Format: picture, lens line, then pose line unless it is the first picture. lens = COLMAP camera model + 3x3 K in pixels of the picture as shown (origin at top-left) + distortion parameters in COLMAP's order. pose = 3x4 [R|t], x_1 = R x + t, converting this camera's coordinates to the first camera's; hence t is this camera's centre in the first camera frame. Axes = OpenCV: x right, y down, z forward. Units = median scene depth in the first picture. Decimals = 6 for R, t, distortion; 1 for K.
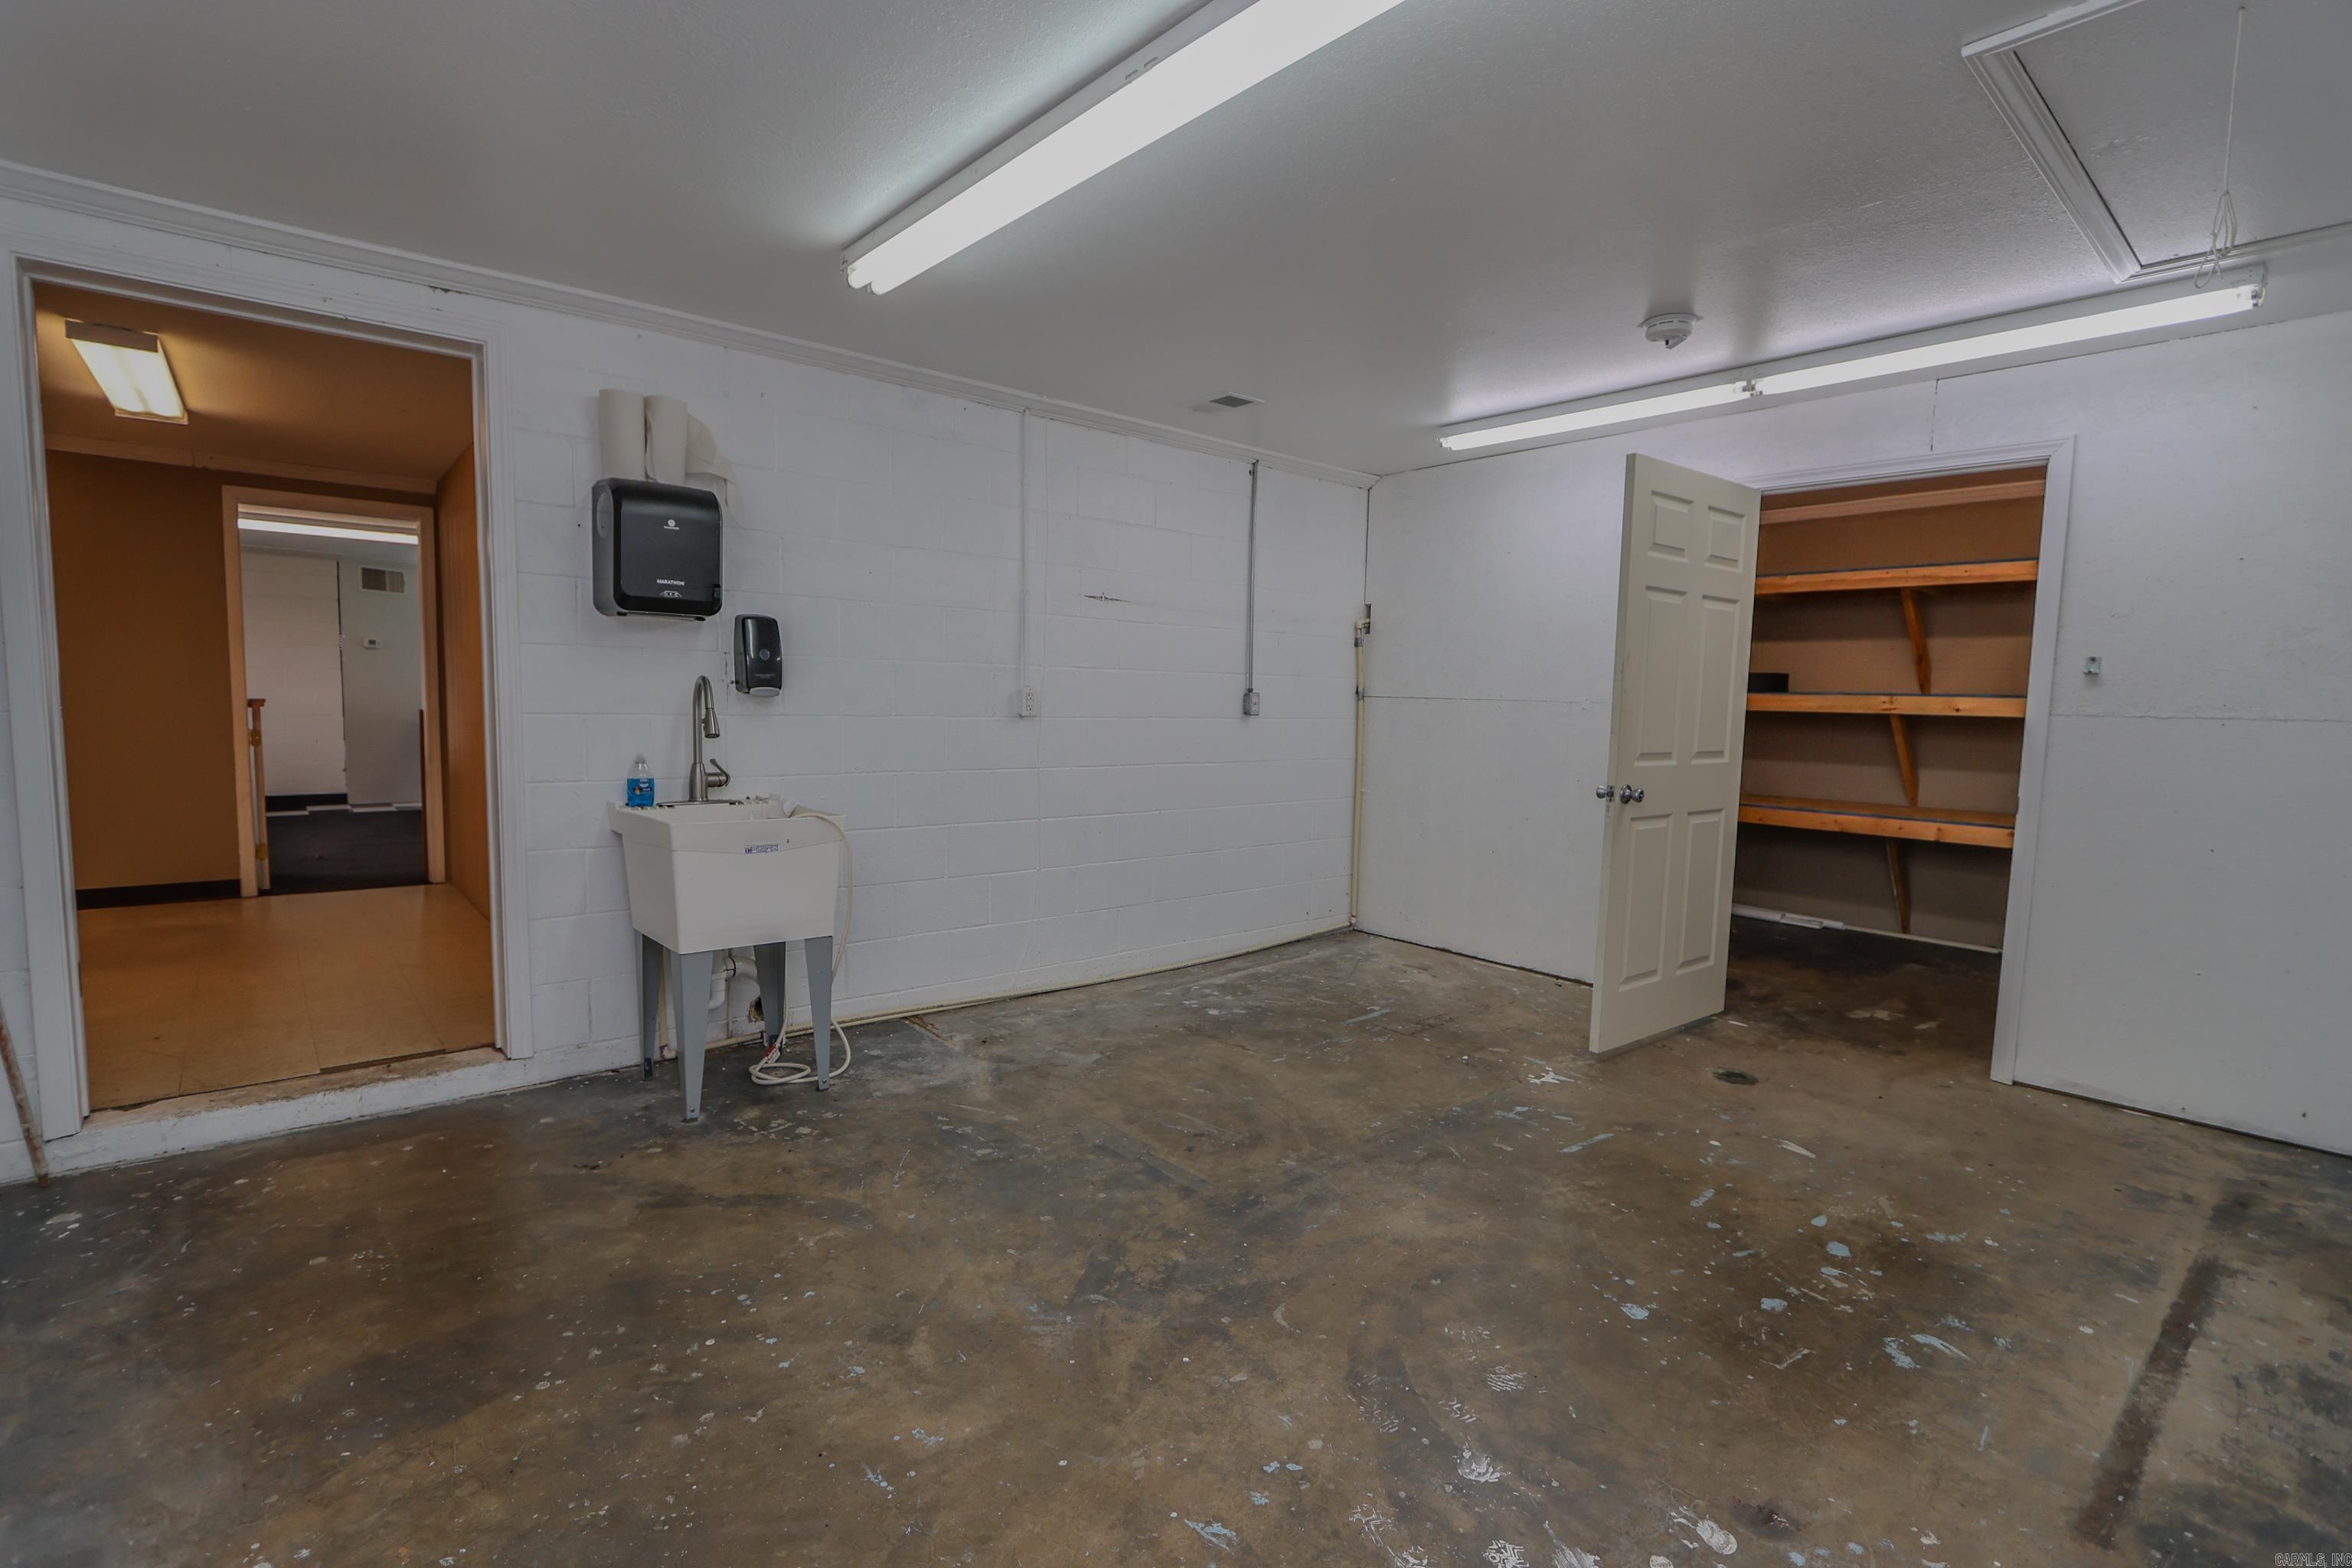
lens RADIAL K [[1078.7, 0, 1167.6], [0, 1078.7, 788.2], [0, 0, 1]] dist [-0.016050, 0.002387]
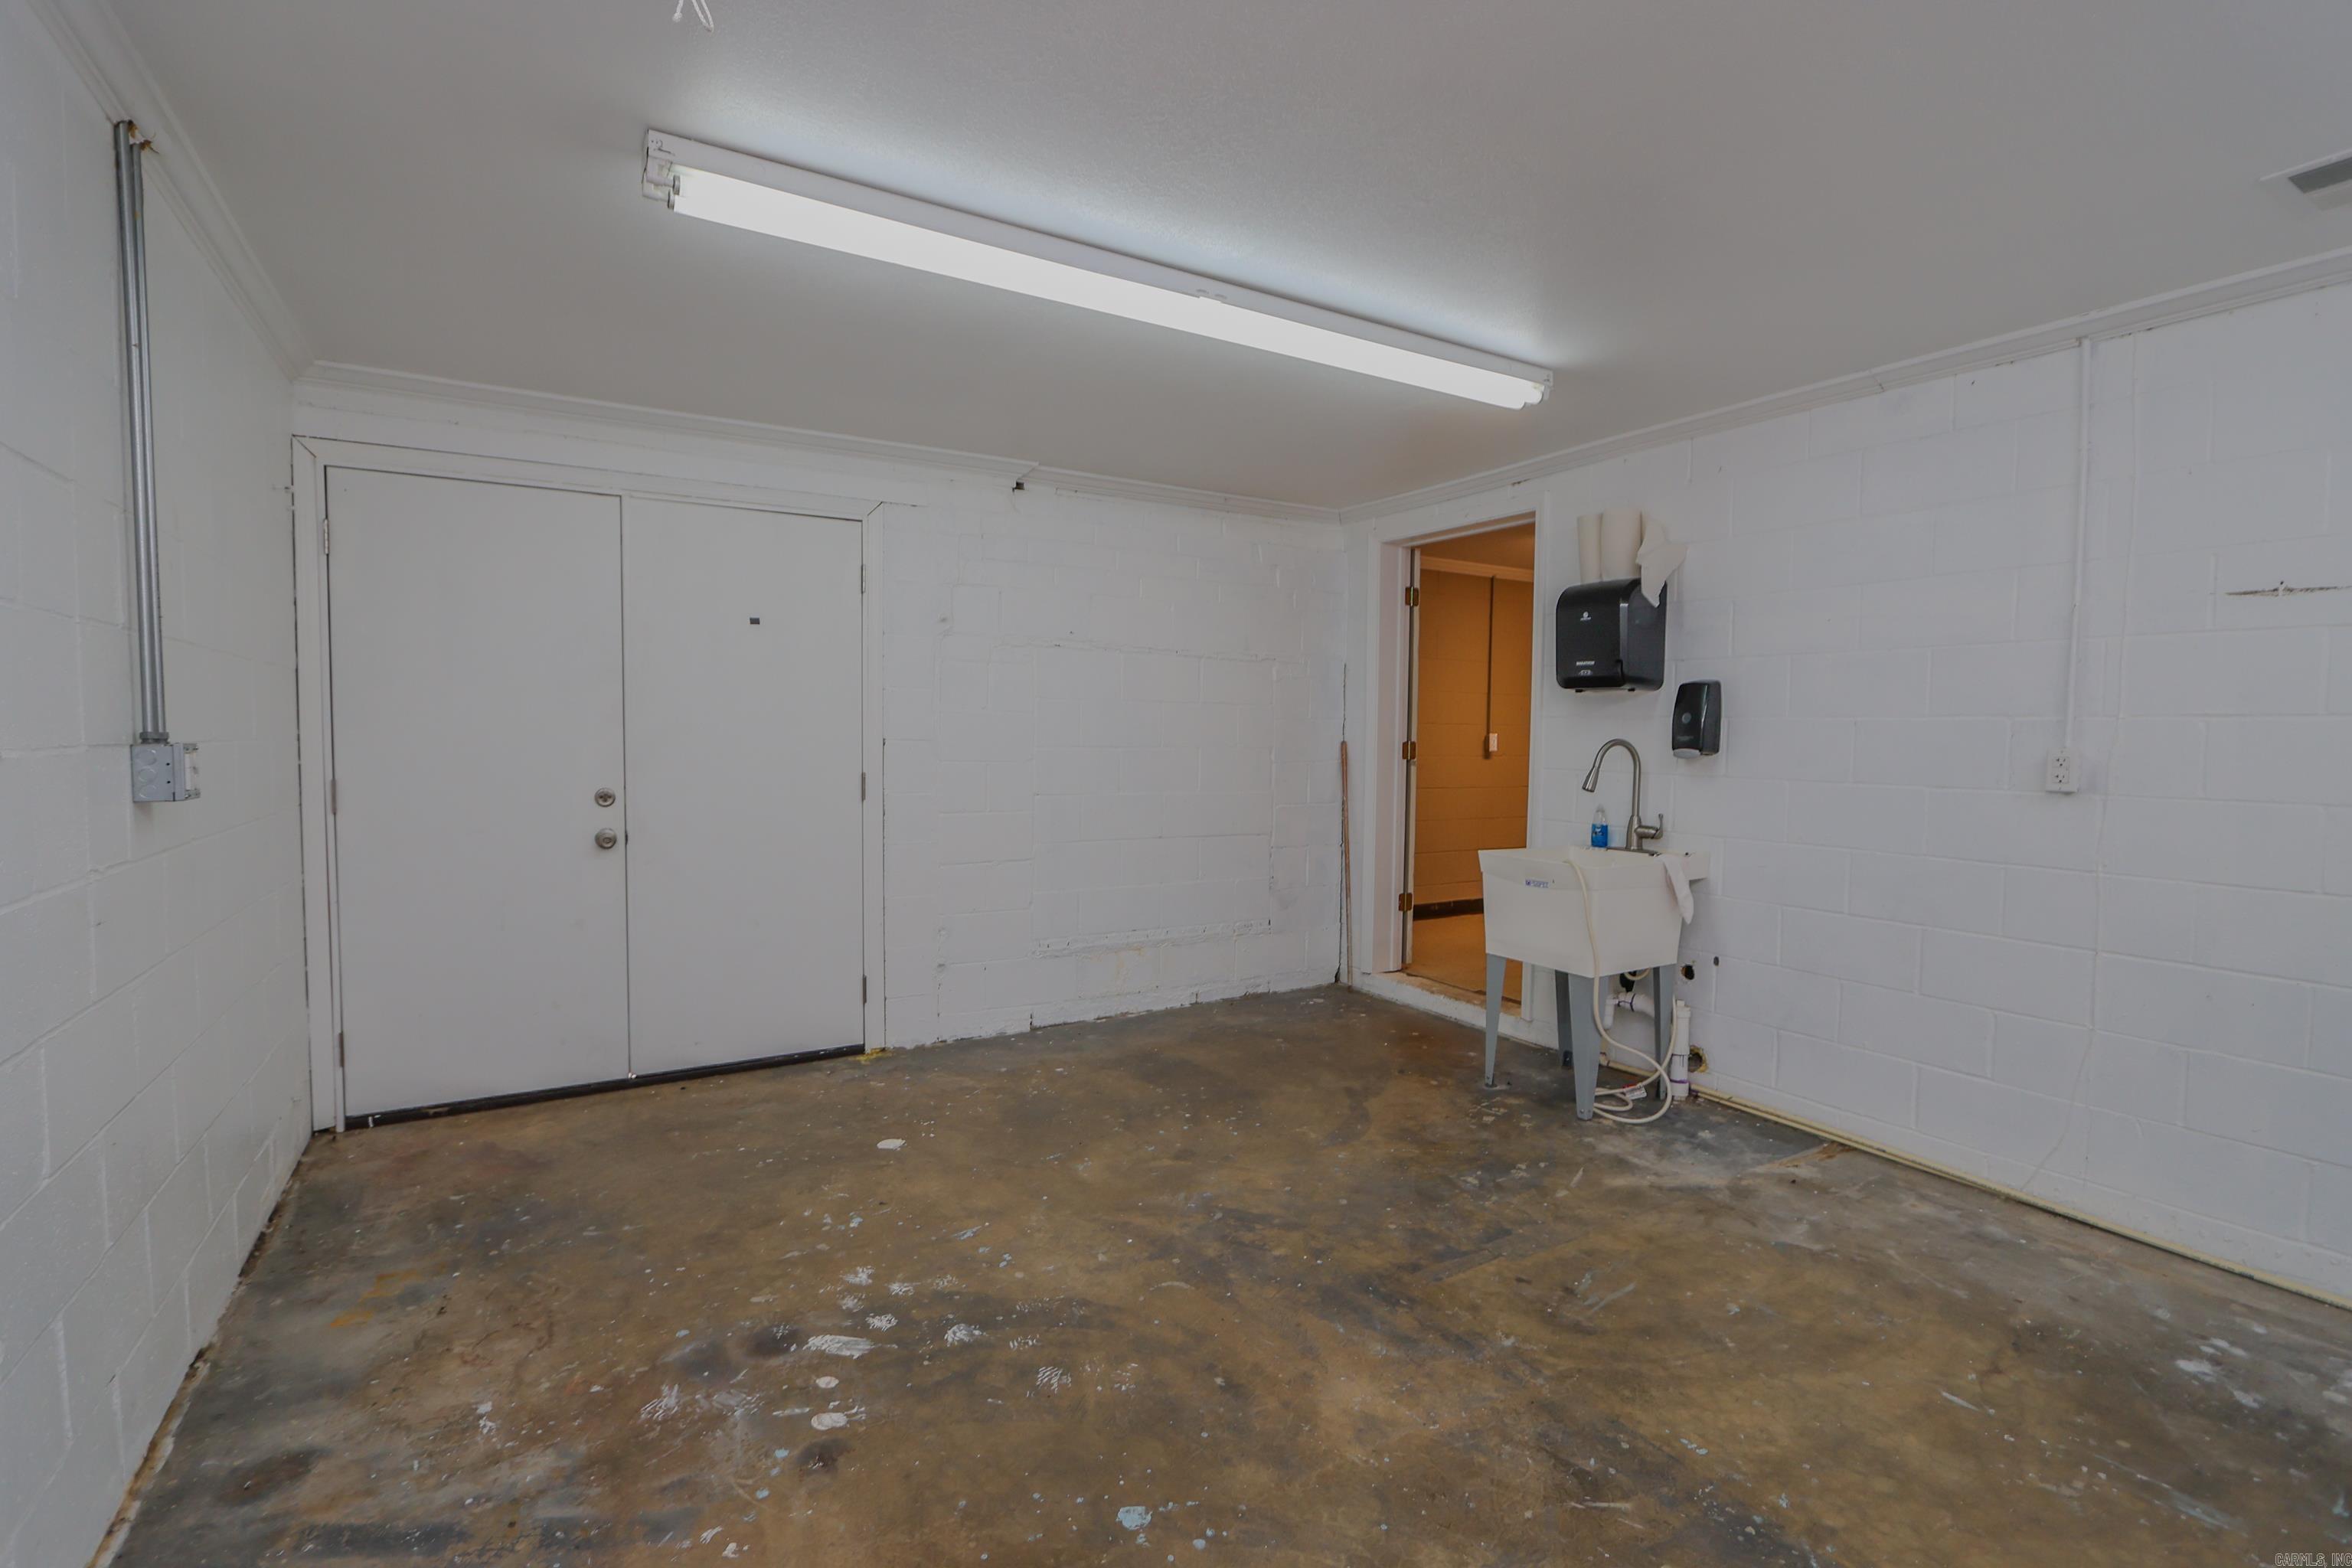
lens RADIAL K [[1078.7, 0, 1174.9], [0, 1078.7, 791.4], [0, 0, 1]] dist [-0.016050, 0.002387]
pose [[-0.163576, 0.031151, -0.986039, 0.936545], [-0.096086, 0.994246, 0.047351, -0.069387], [0.981840, 0.102490, -0.159642, 0.860240]]
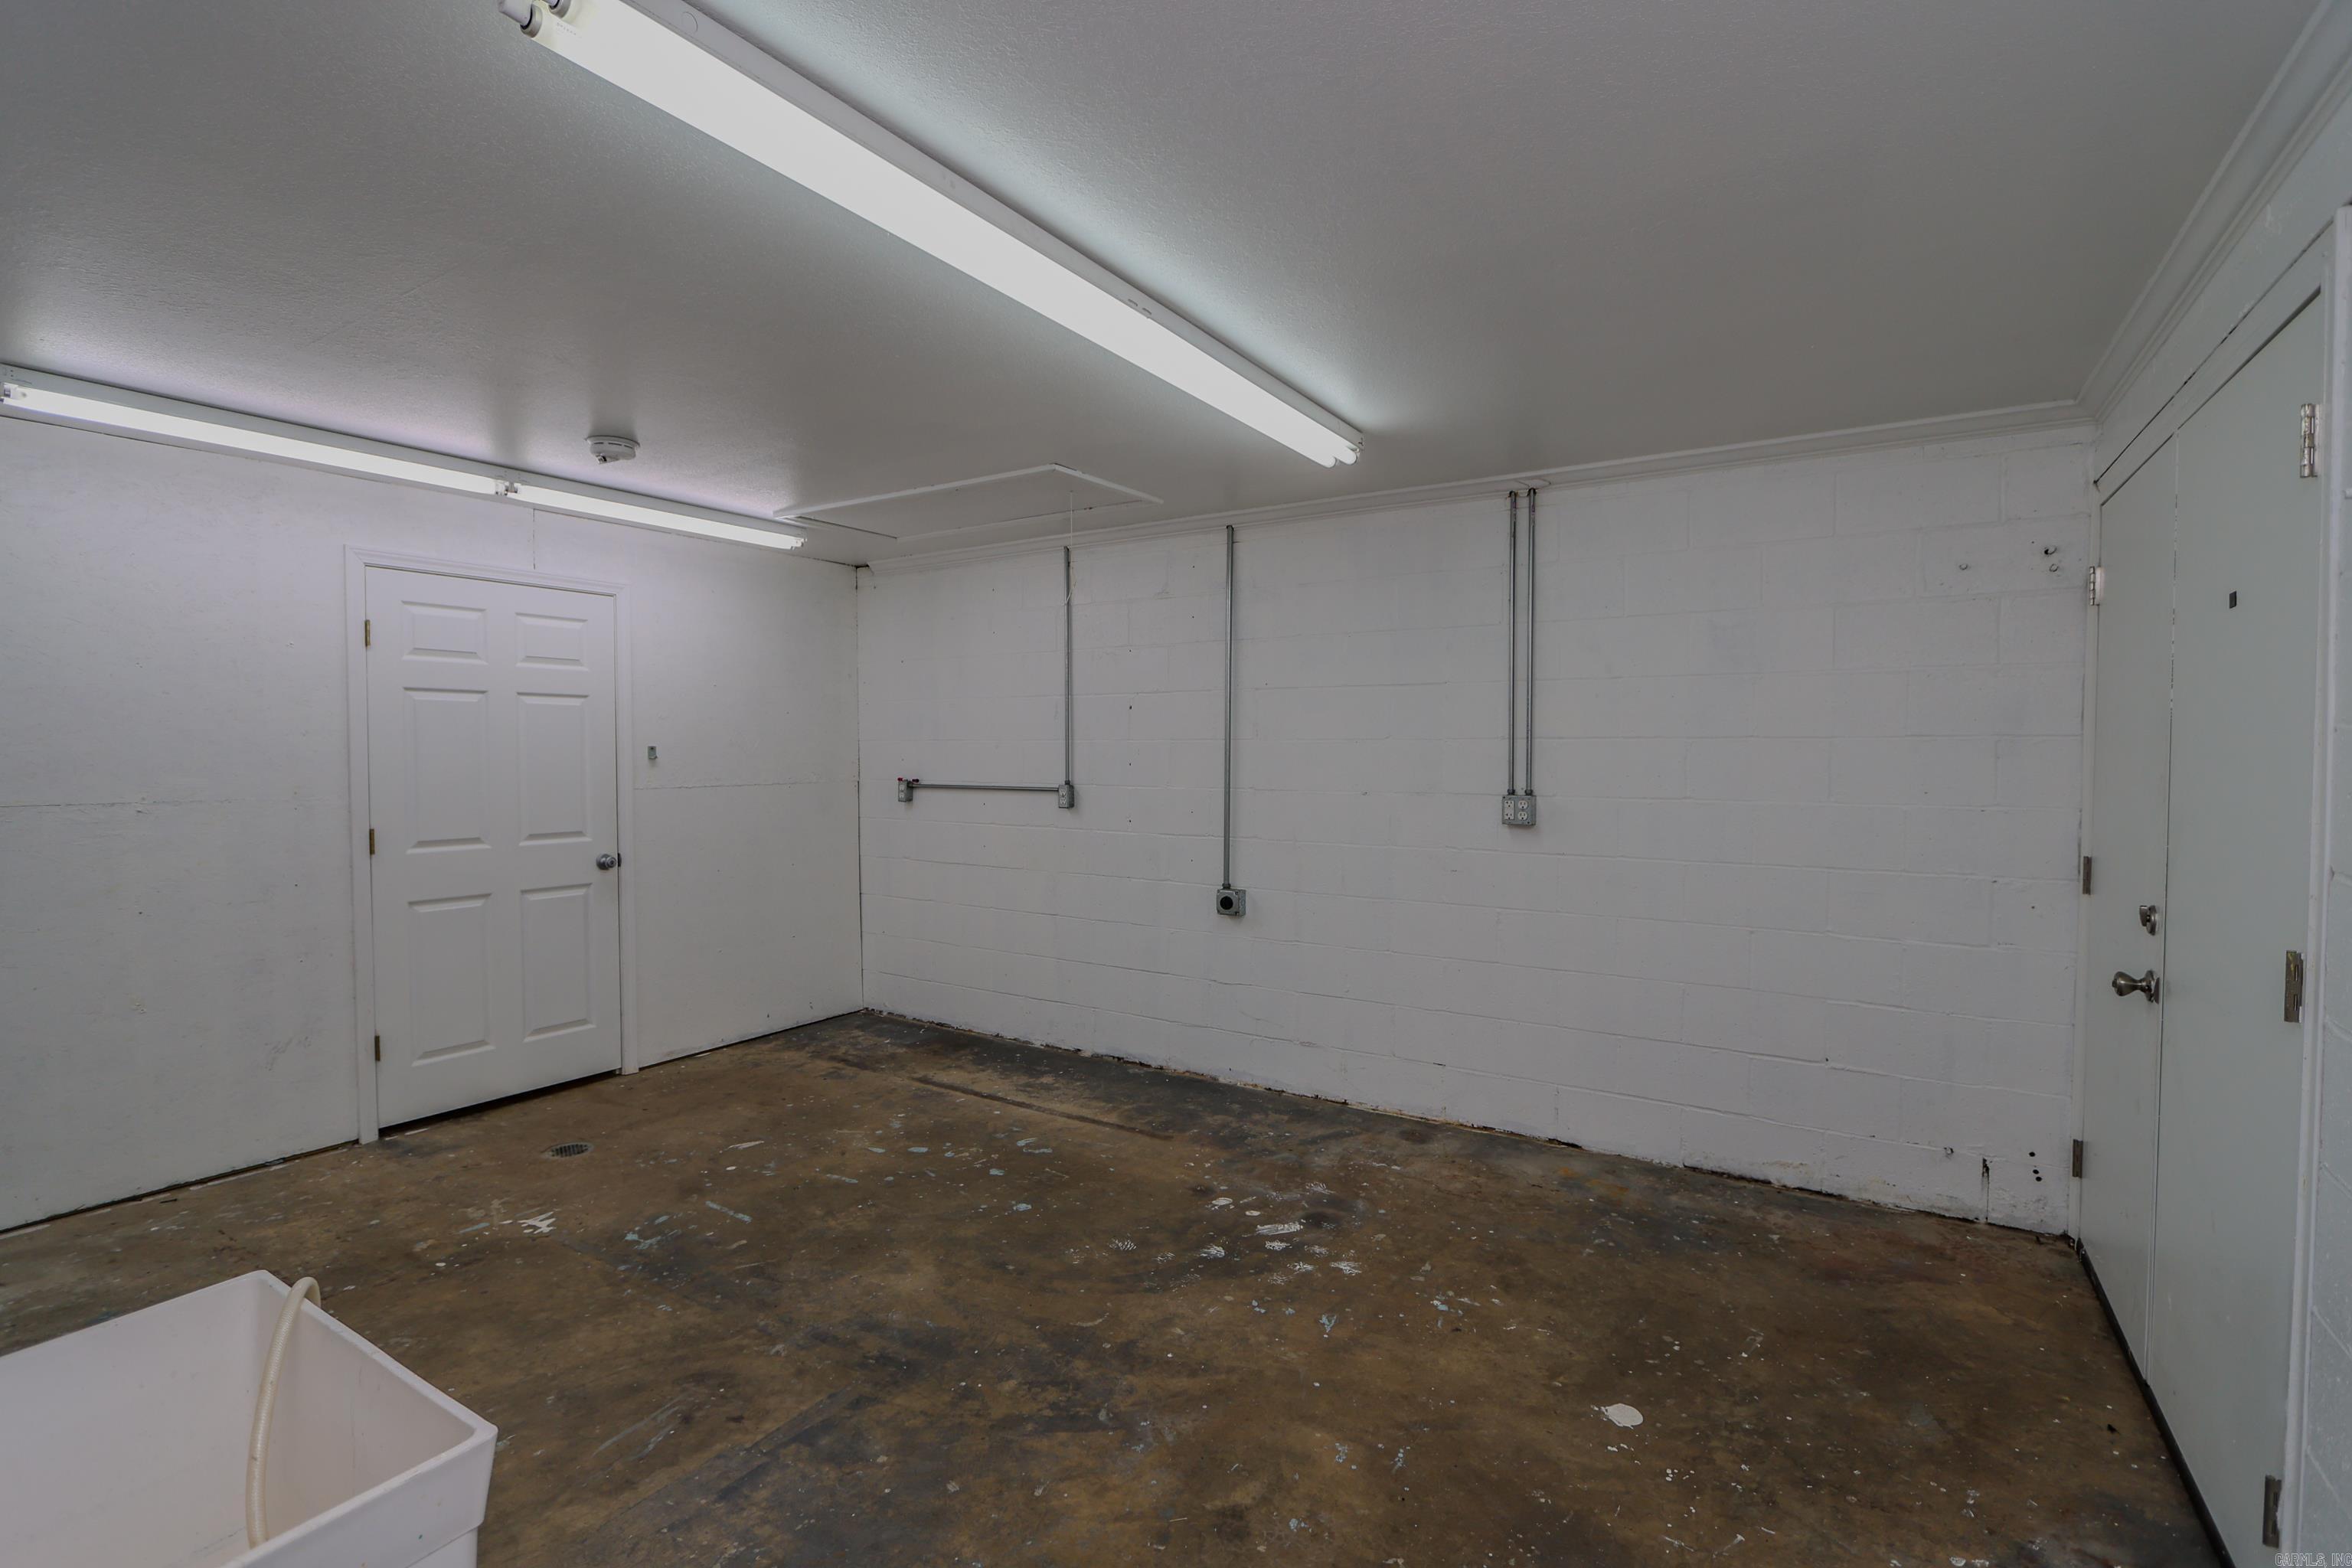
lens RADIAL K [[1078.7, 0, 1165.0], [0, 1078.7, 779.3], [0, 0, 1]] dist [-0.016050, 0.002387]
pose [[-0.280390, -0.048081, 0.958681, -0.811581], [0.076350, 0.994463, 0.072206, -0.158673], [-0.956845, 0.093441, -0.275167, 0.911903]]
